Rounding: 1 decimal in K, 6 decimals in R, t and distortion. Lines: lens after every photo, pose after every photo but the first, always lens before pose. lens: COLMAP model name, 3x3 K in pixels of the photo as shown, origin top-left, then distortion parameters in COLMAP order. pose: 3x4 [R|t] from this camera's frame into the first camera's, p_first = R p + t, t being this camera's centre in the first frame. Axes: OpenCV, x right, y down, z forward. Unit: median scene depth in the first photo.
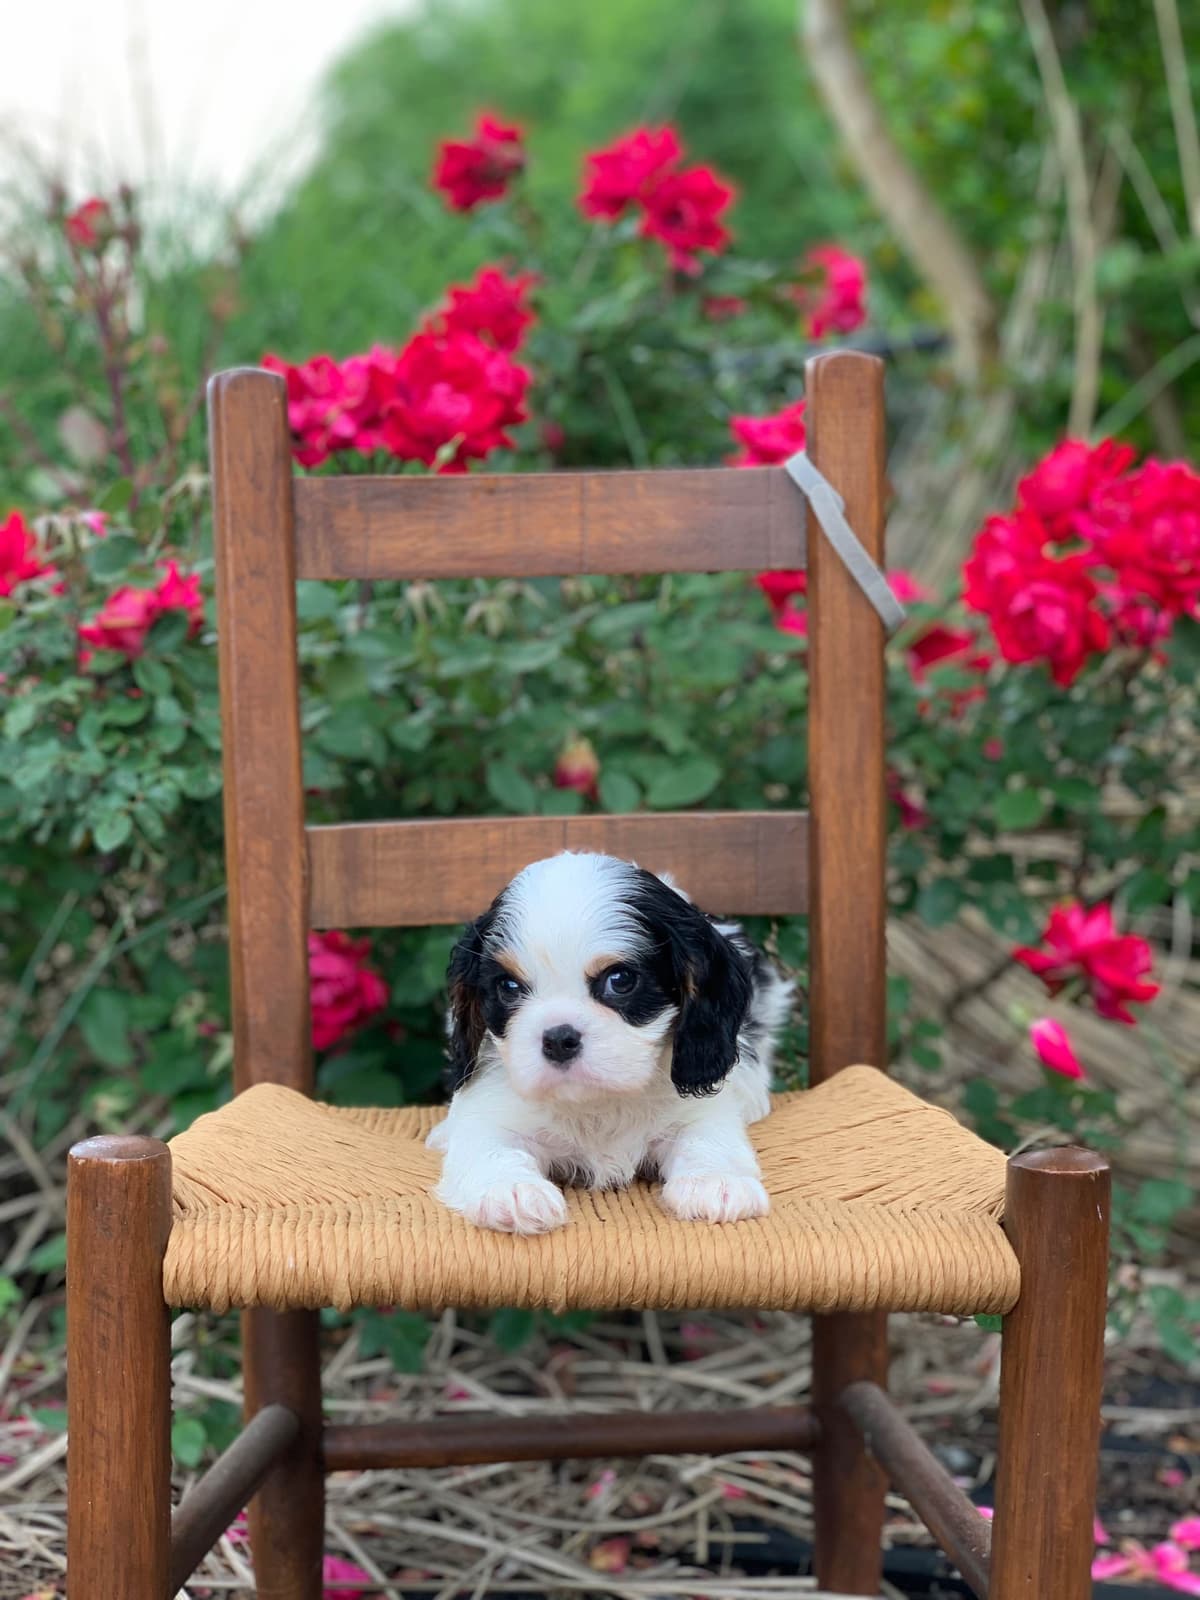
lens RADIAL K [[2323.0, 0, 584.3], [0, 2323.0, 816.5], [0, 0, 1]] dist [0.023640, 0.000000]
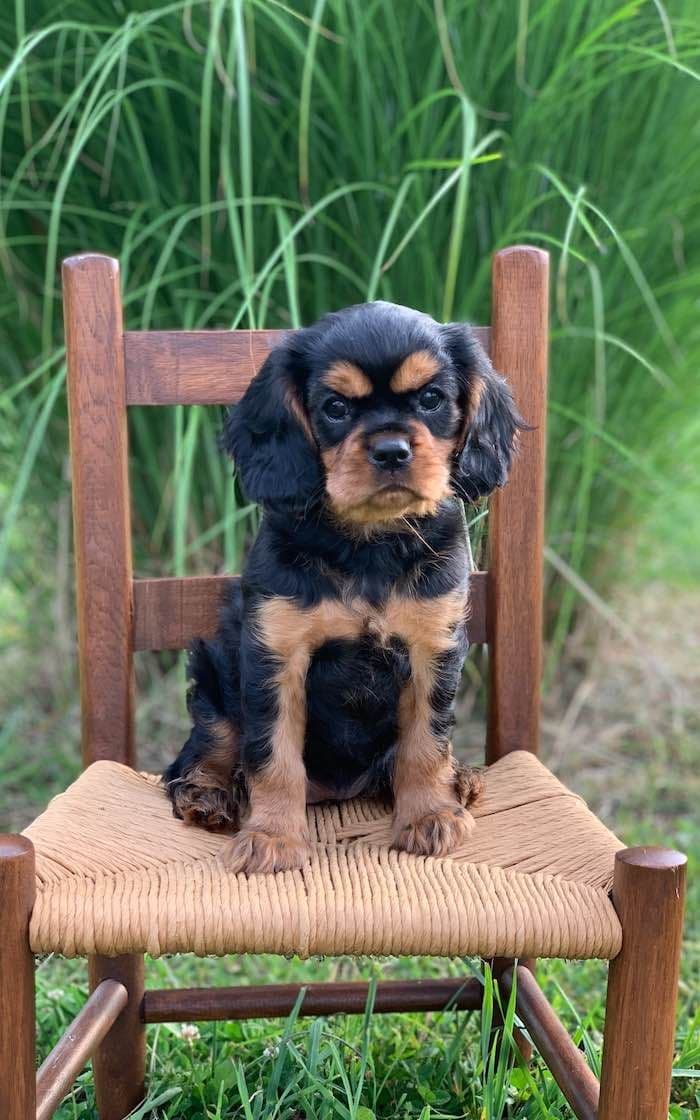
lens RADIAL K [[1685.8, 0, 369.0], [0, 1685.8, 565.1], [0, 0, 1]] dist [0.048168, 0.000000]
pose [[0.999838, 0.012025, 0.013395, 0.010825], [-0.013068, 0.996654, 0.080689, -0.098783], [-0.012380, -0.080851, 0.996649, -0.026558]]
